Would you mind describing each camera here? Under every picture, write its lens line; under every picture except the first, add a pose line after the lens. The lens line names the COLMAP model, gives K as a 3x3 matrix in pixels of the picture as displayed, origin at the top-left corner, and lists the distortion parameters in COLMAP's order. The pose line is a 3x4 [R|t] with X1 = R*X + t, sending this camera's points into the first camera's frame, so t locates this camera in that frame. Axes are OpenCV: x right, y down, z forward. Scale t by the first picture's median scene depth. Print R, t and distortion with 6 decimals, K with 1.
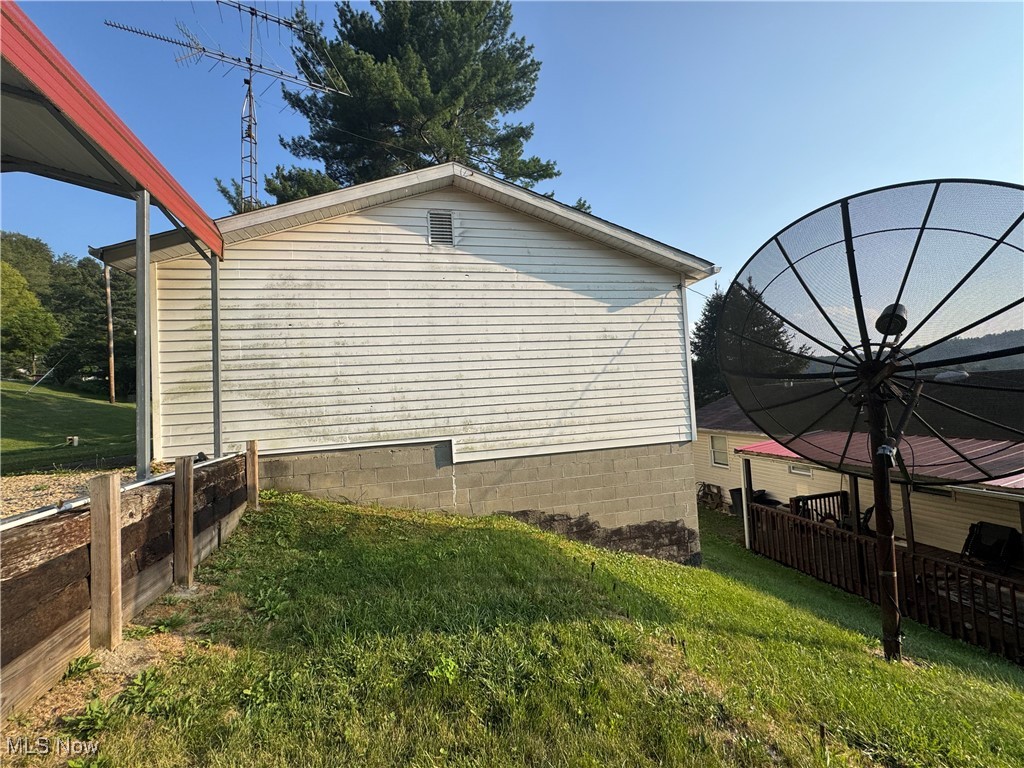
lens RADIAL K [[409.8, 0, 511.1], [0, 409.8, 383.3], [0, 0, 1]] dist [-0.003129, -0.000066]
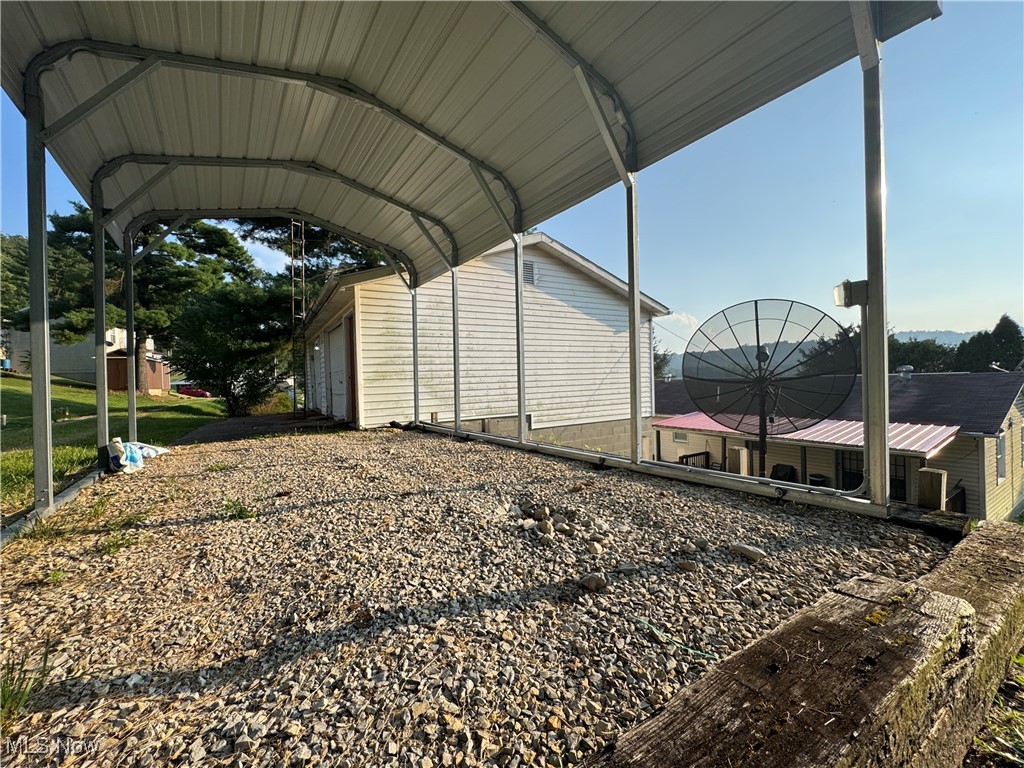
lens RADIAL K [[409.8, 0, 513.8], [0, 409.8, 385.5], [0, 0, 1]] dist [-0.003129, -0.000066]
pose [[0.950689, 0.026415, 0.309019, -0.648735], [-0.039525, 0.998561, 0.036238, -0.021151], [-0.307617, -0.046665, 0.950365, -0.414493]]
